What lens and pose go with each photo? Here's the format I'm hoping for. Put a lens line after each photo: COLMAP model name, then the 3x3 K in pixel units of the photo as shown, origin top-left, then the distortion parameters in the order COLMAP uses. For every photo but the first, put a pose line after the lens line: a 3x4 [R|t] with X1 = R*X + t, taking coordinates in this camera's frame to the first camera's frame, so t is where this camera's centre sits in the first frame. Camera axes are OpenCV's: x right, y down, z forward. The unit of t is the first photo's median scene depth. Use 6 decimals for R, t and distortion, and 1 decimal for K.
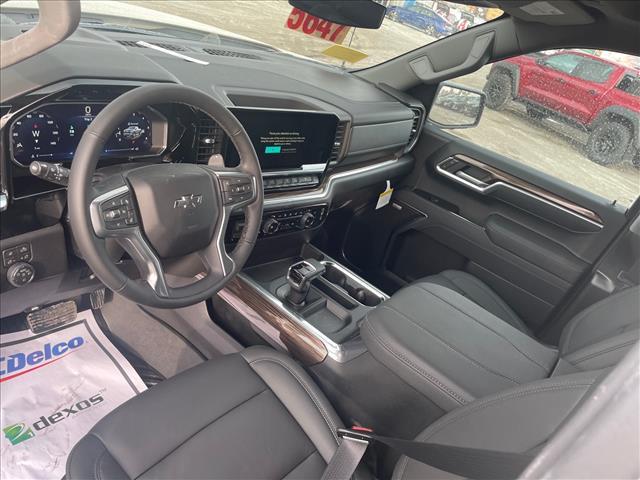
lens RADIAL K [[494.8, 0, 320.0], [0, 494.8, 240.0], [0, 0, 1]] dist [0.115896, -0.174609]
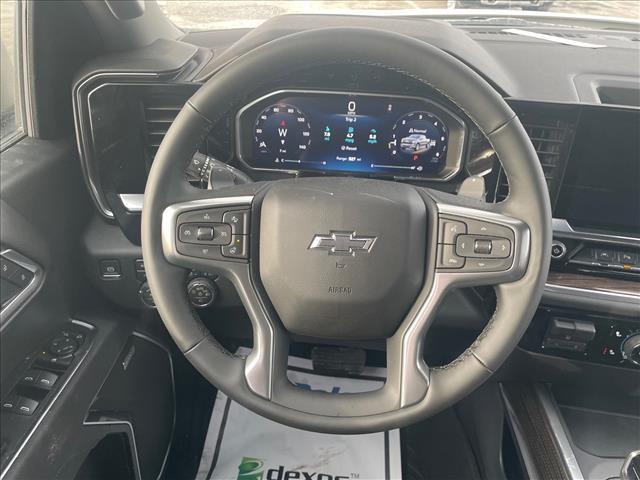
lens RADIAL K [[494.8, 0, 320.0], [0, 494.8, 240.0], [0, 0, 1]] dist [0.115896, -0.174609]
pose [[0.556991, 0.179579, -0.810871, 0.138723], [-0.271316, 0.962120, 0.026706, -0.077576], [0.784951, 0.205127, 0.584615, 0.578393]]
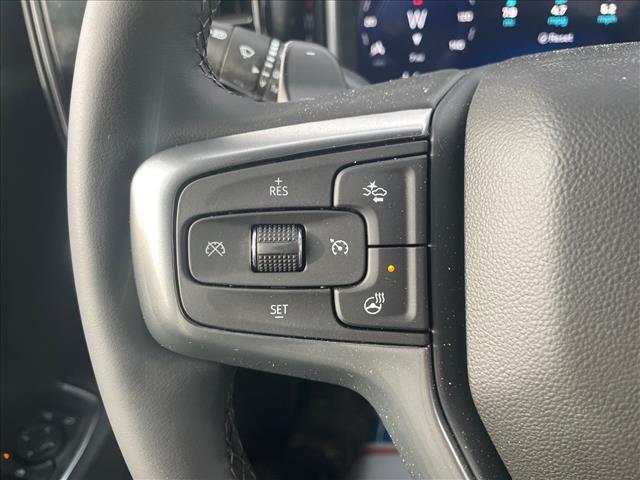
lens RADIAL K [[494.8, 0, 320.0], [0, 494.8, 240.0], [0, 0, 1]] dist [0.115896, -0.174609]
pose [[0.440556, 0.198940, -0.875405, -0.191137], [-0.220401, 0.969261, 0.109350, -0.060345], [0.870249, 0.144765, 0.470860, 0.717736]]
